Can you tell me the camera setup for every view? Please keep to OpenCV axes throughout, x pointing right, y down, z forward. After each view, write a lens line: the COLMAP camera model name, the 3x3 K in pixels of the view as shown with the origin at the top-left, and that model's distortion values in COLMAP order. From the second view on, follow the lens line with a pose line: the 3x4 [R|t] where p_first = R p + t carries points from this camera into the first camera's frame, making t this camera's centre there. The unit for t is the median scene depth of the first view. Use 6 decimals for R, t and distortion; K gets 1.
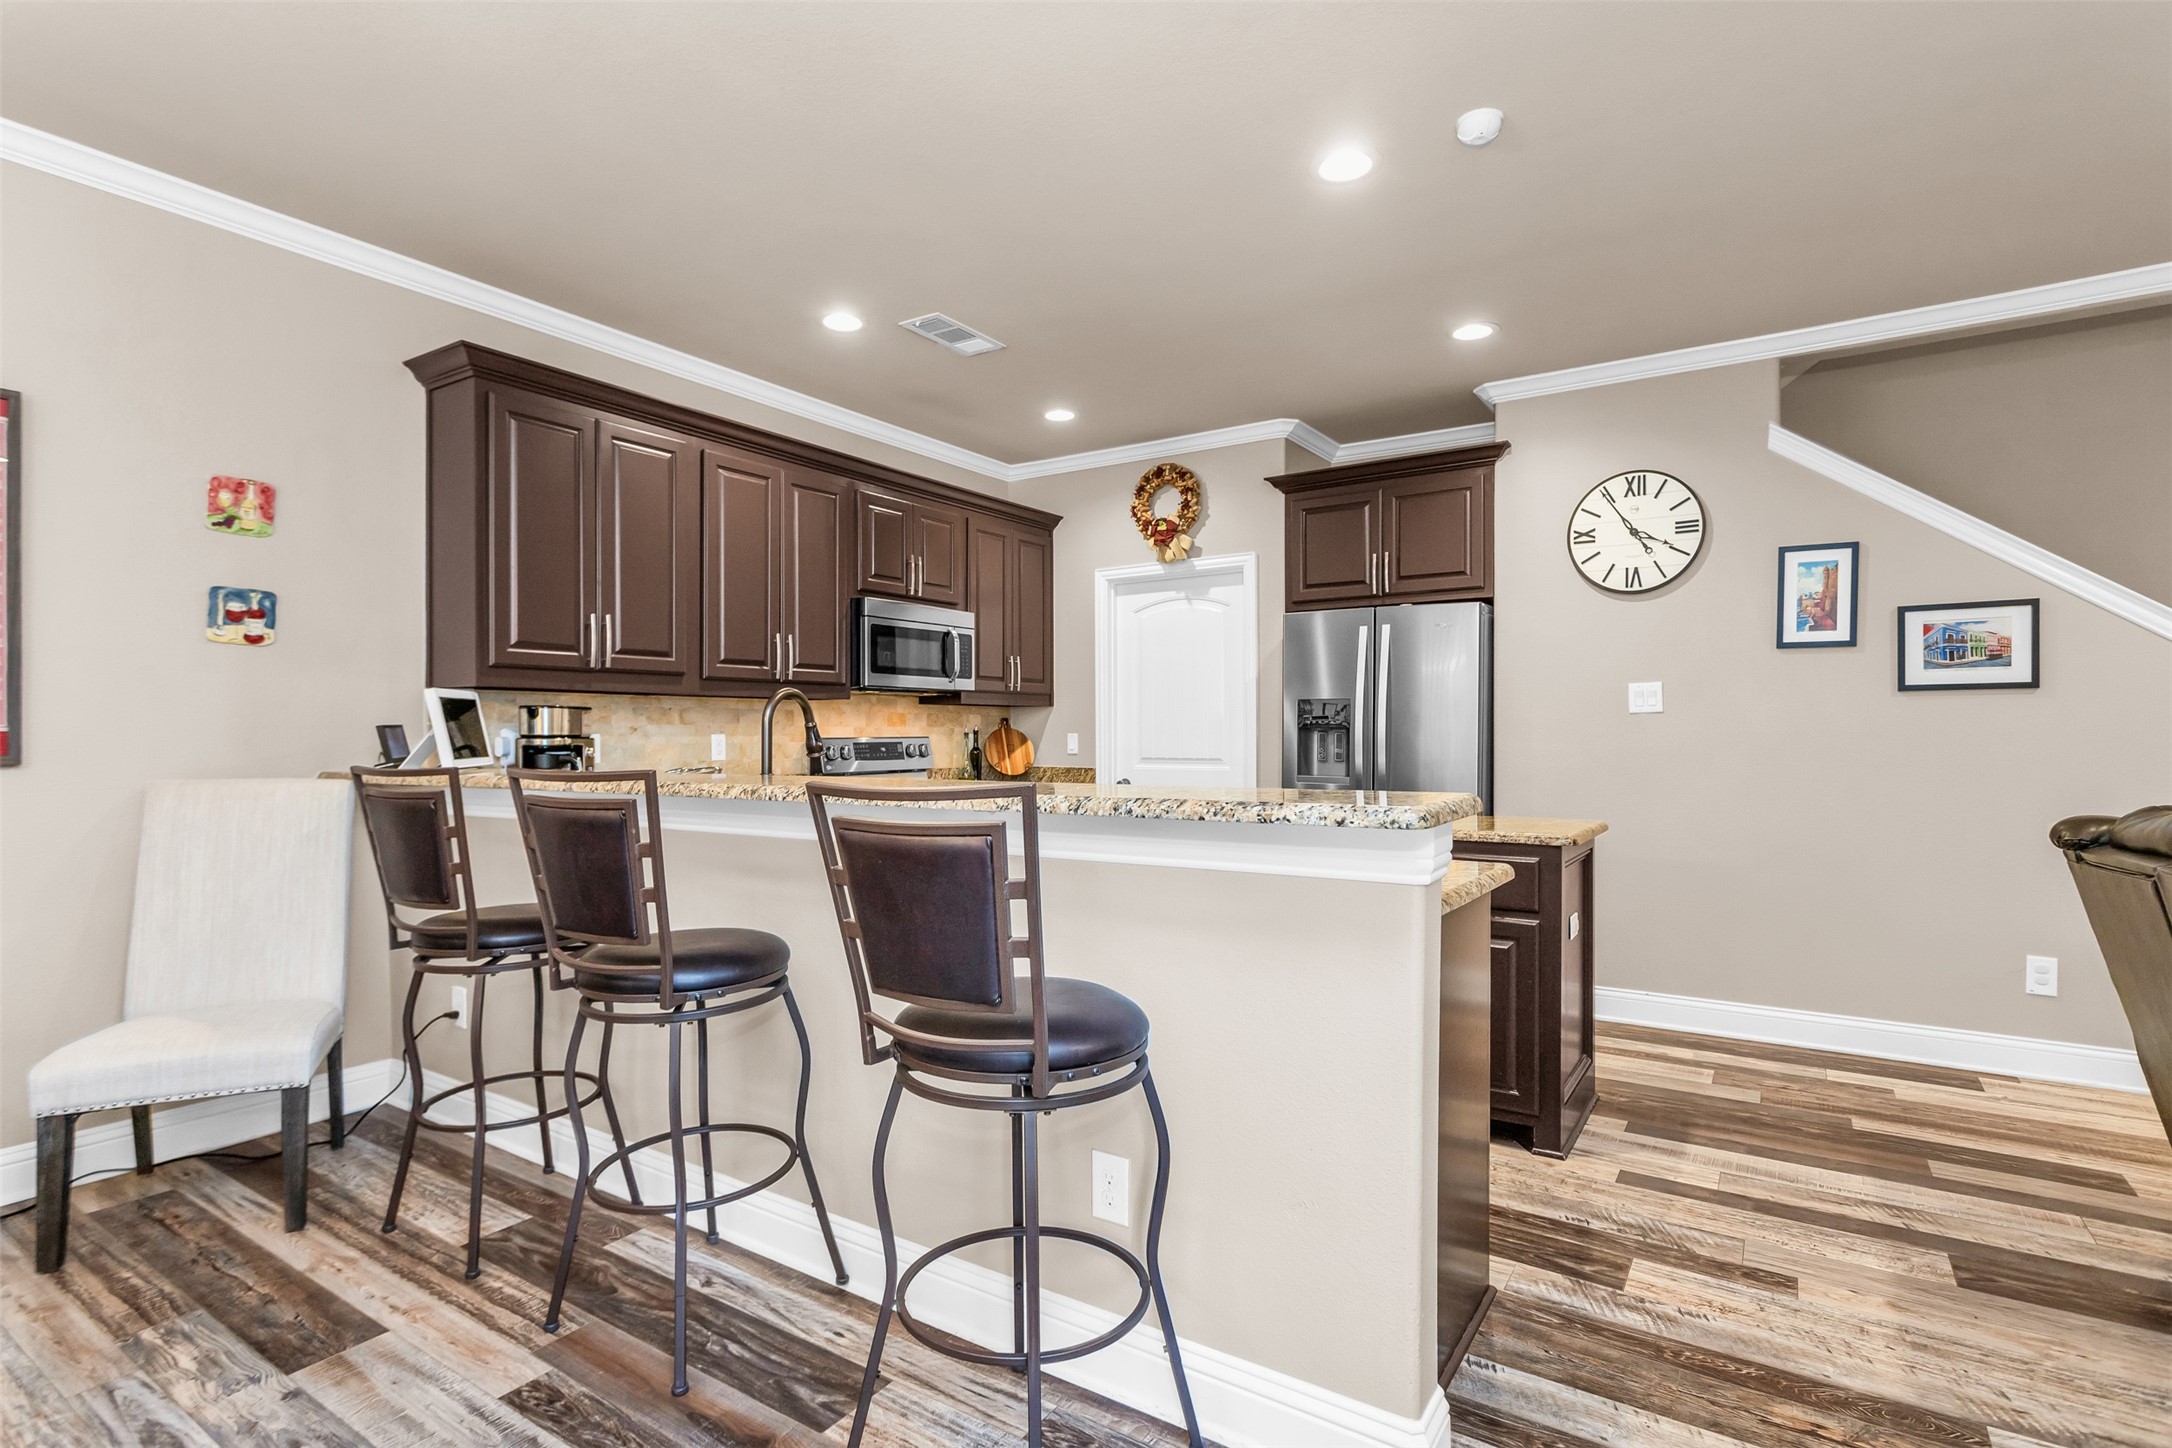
lens RADIAL K [[1052.8, 0, 1081.9], [0, 1052.8, 741.1], [0, 0, 1]] dist [0.001271, 0.002790]
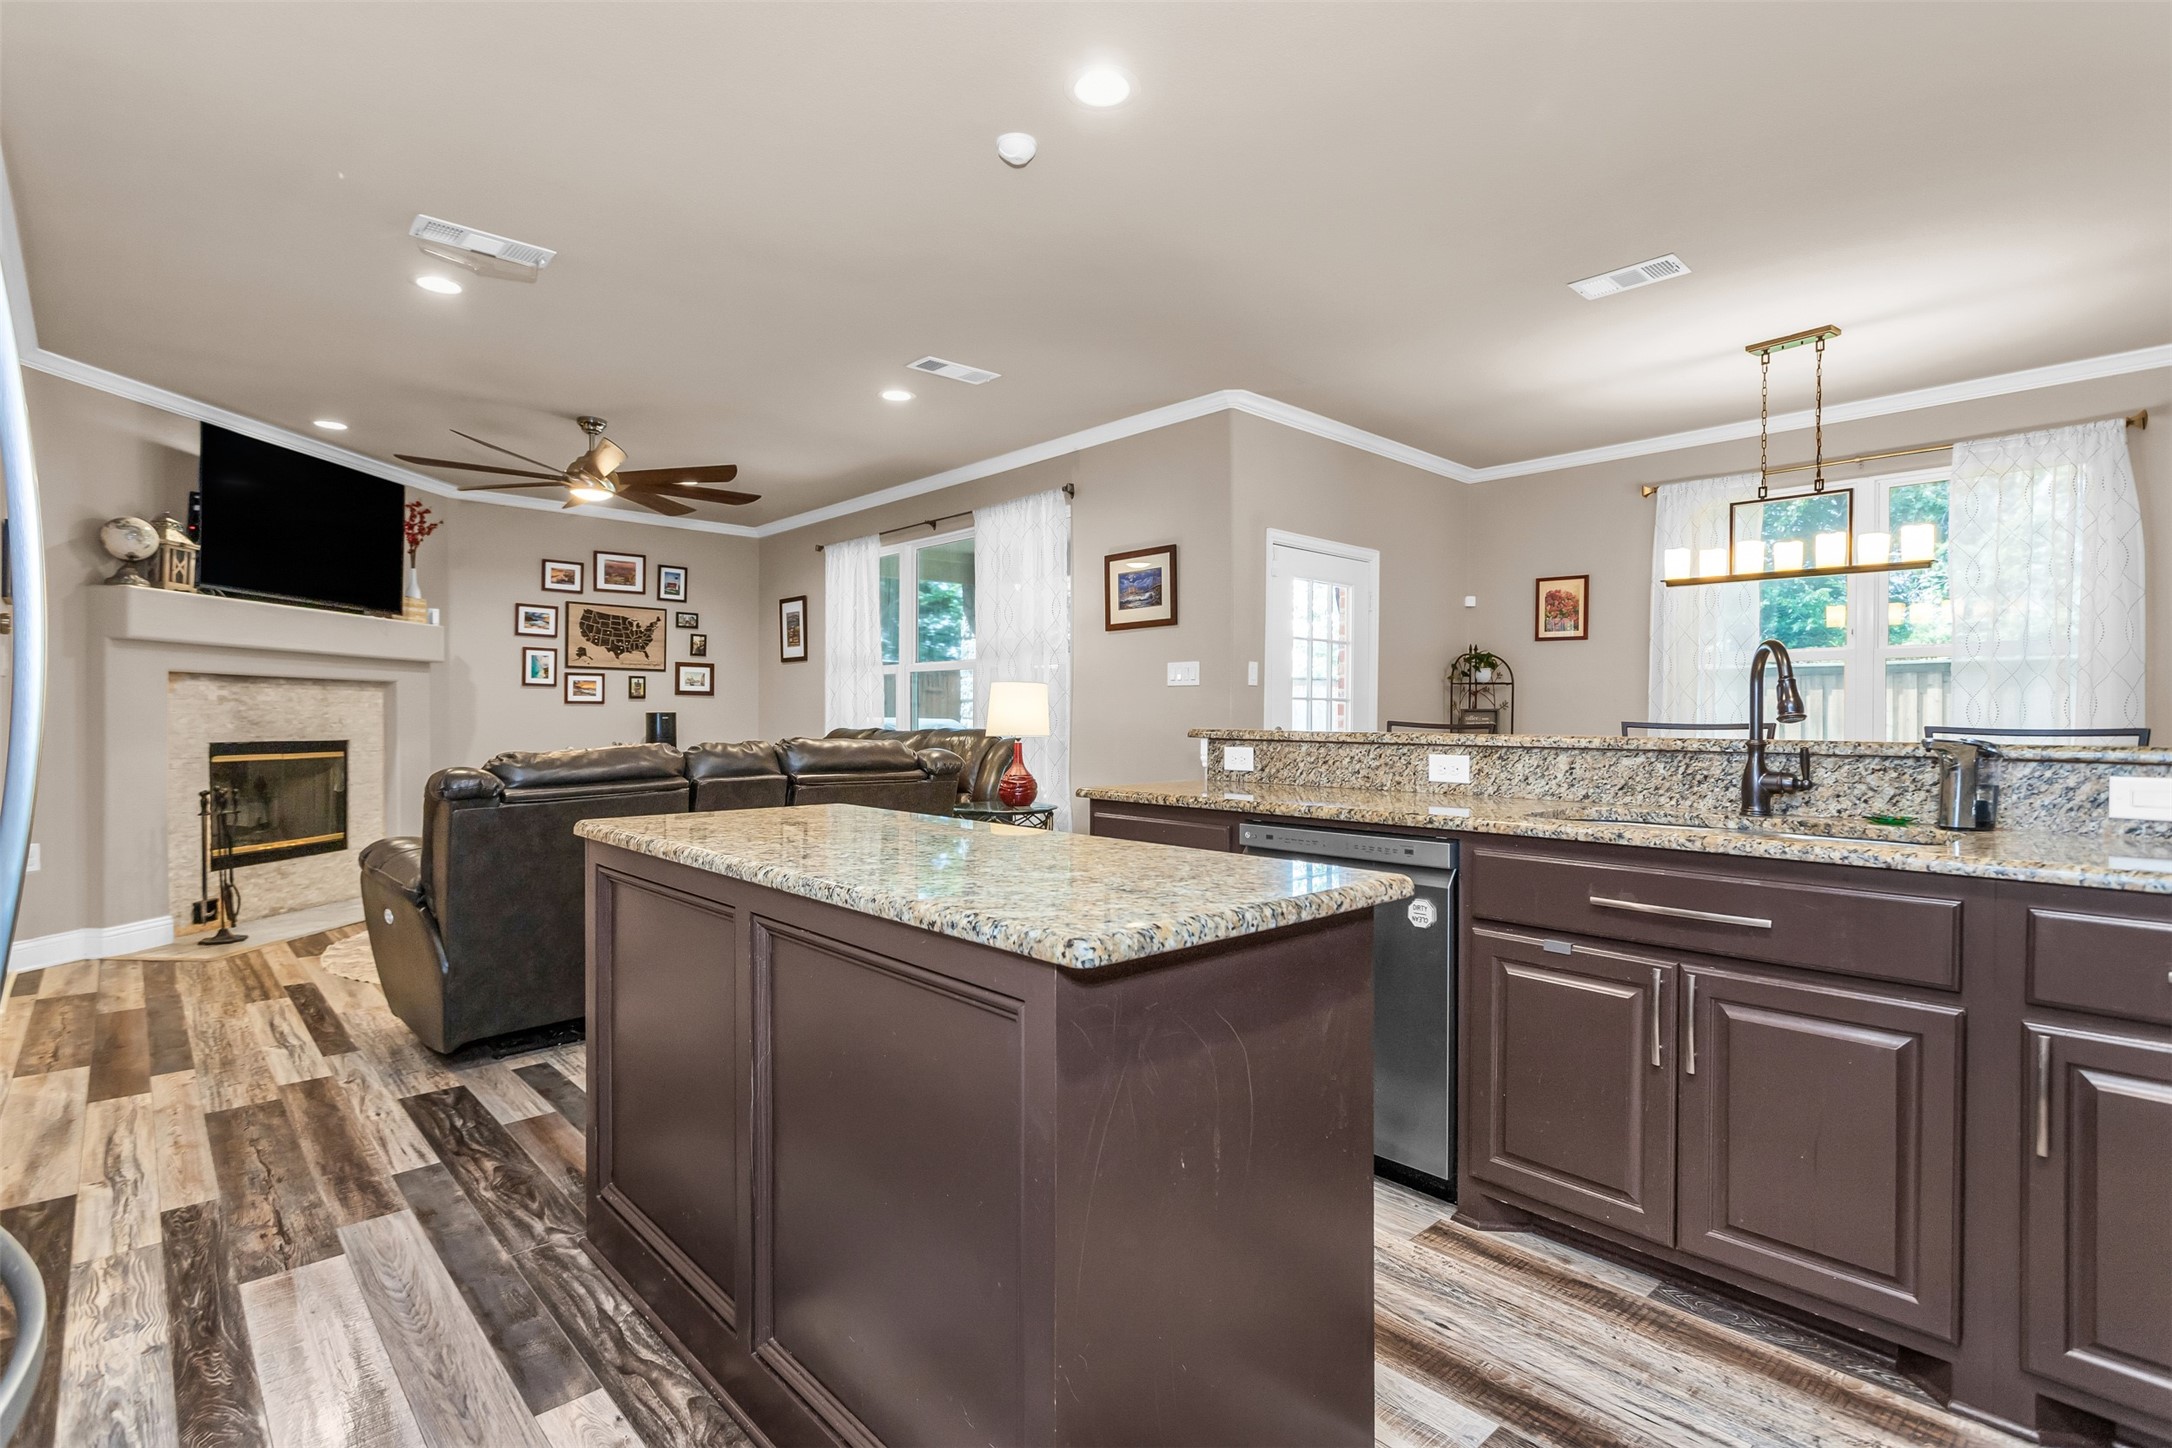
lens RADIAL K [[1052.8, 0, 1083.1], [0, 1052.8, 720.2], [0, 0, 1]] dist [0.001271, 0.002790]
pose [[-0.971740, -0.004382, 0.236012, 0.033359], [-0.002184, 0.999952, 0.009573, 0.006122], [-0.236042, 0.008787, -0.971703, 1.442006]]
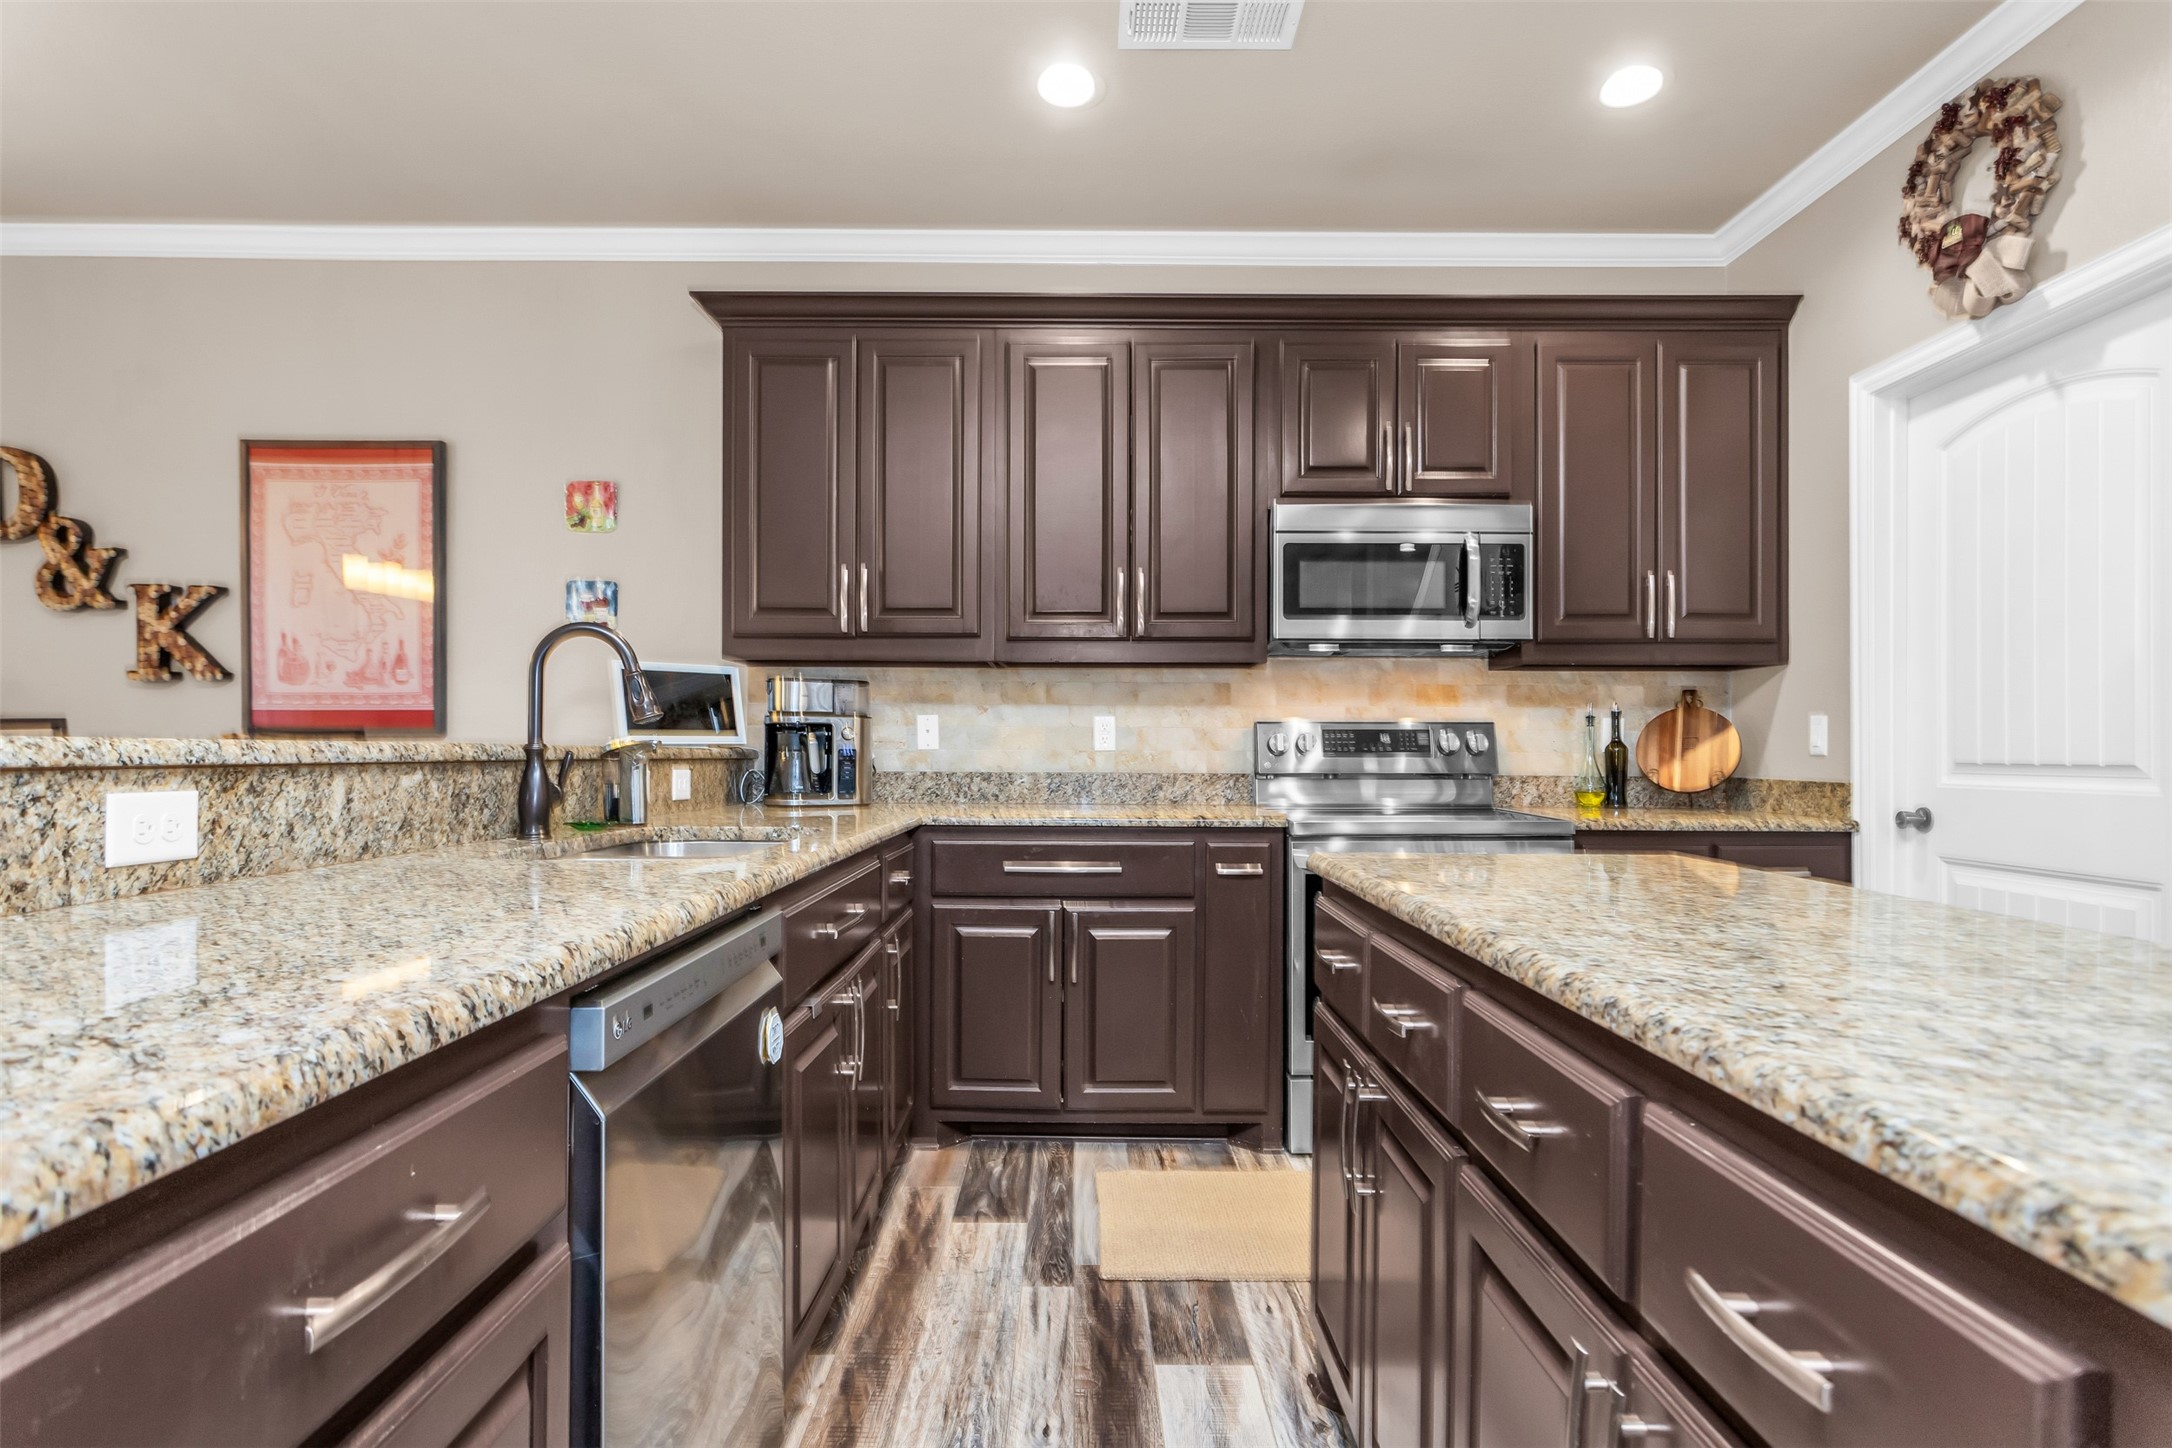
lens RADIAL K [[1129.7, 0, 1086.6], [0, 1129.7, 745.3], [0, 0, 1]] dist [0.001141, 0.000561]
pose [[0.559277, -0.000005, -0.828981, 0.388029], [-0.011264, 0.999908, -0.007605, 0.025371], [0.828904, 0.013591, 0.559225, 0.636822]]
